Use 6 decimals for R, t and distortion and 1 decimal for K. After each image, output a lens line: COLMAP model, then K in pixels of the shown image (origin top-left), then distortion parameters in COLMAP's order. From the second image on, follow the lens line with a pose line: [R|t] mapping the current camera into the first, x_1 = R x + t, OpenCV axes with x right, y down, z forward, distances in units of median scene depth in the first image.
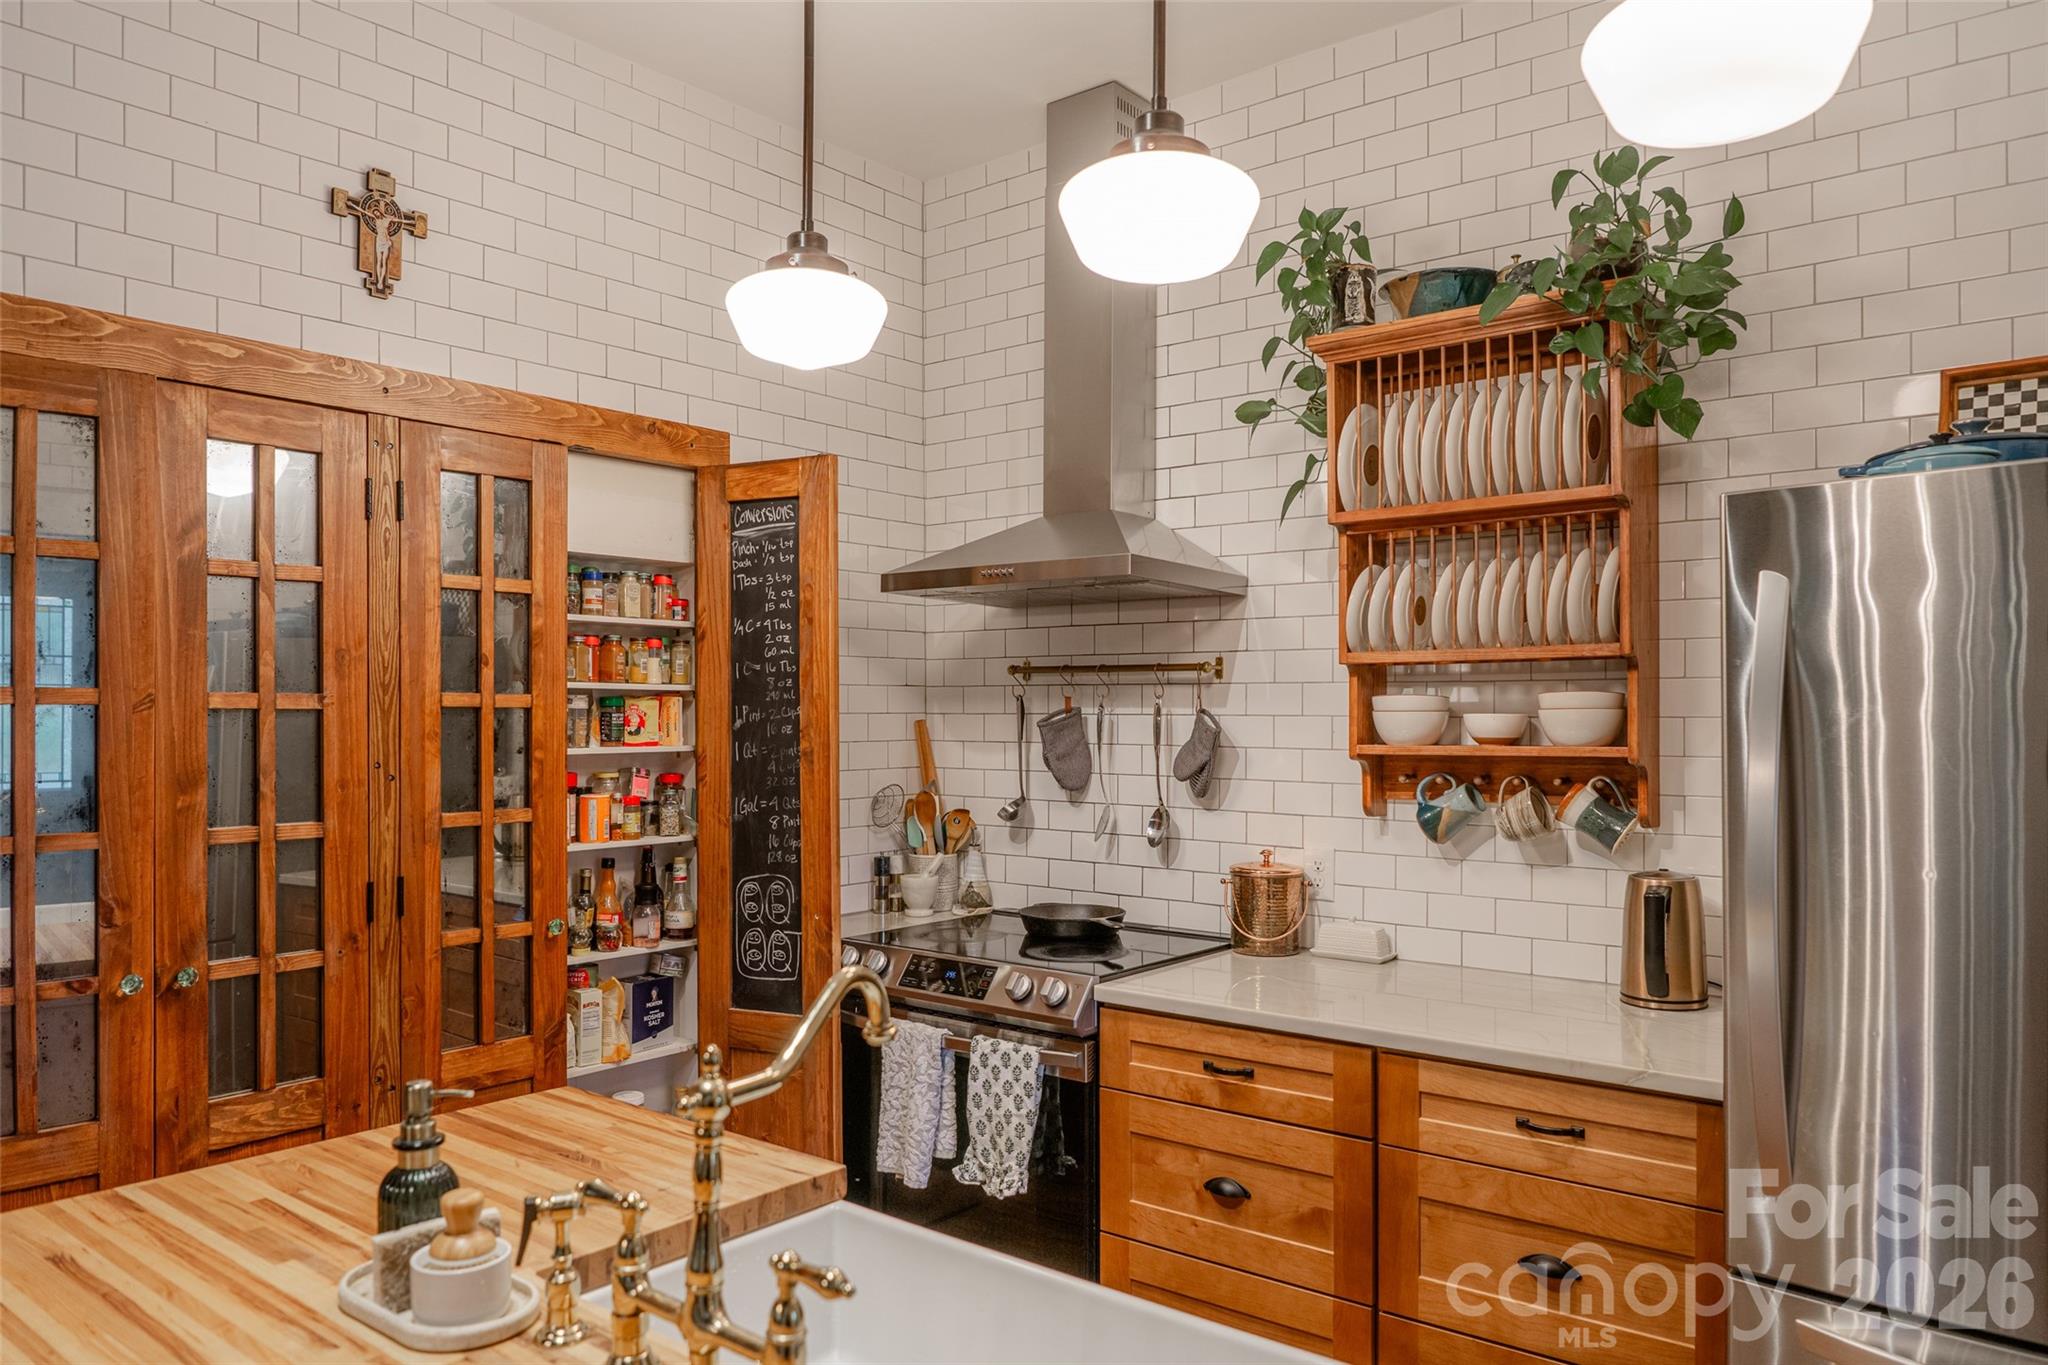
lens RADIAL K [[1460.4, 0, 1030.0], [0, 1460.4, 708.2], [0, 0, 1]] dist [-0.015878, 0.003903]
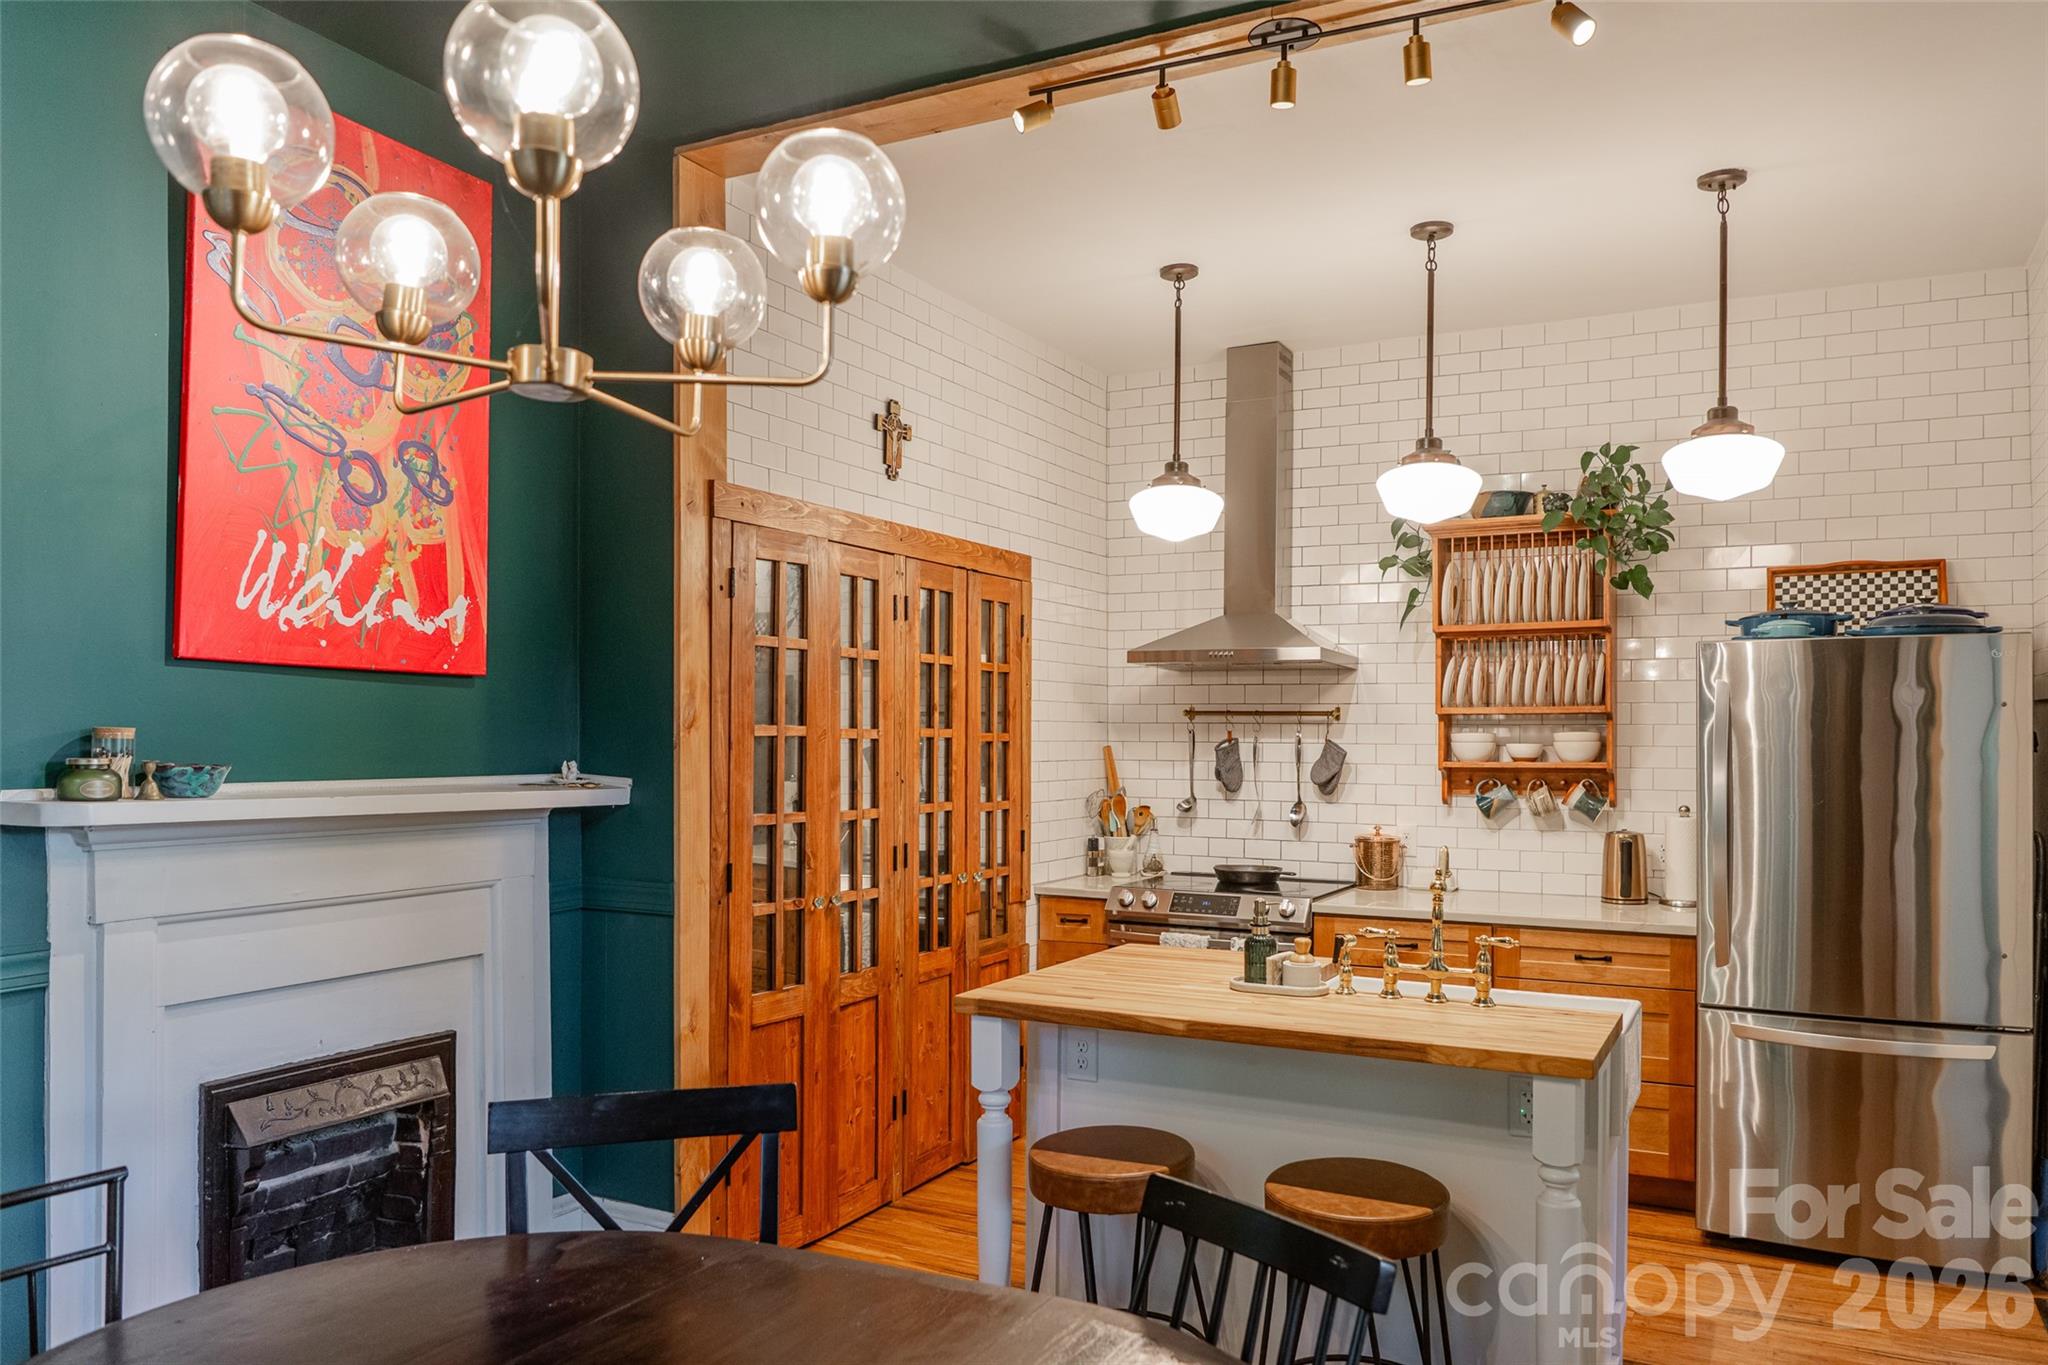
lens RADIAL K [[1460.4, 0, 1084.9], [0, 1460.4, 734.3], [0, 0, 1]] dist [-0.015878, 0.003903]
pose [[0.977775, 0.005330, 0.209590, -0.551974], [-0.005603, 0.999984, 0.000709, -0.005724], [-0.209582, -0.001868, 0.977789, -0.584778]]
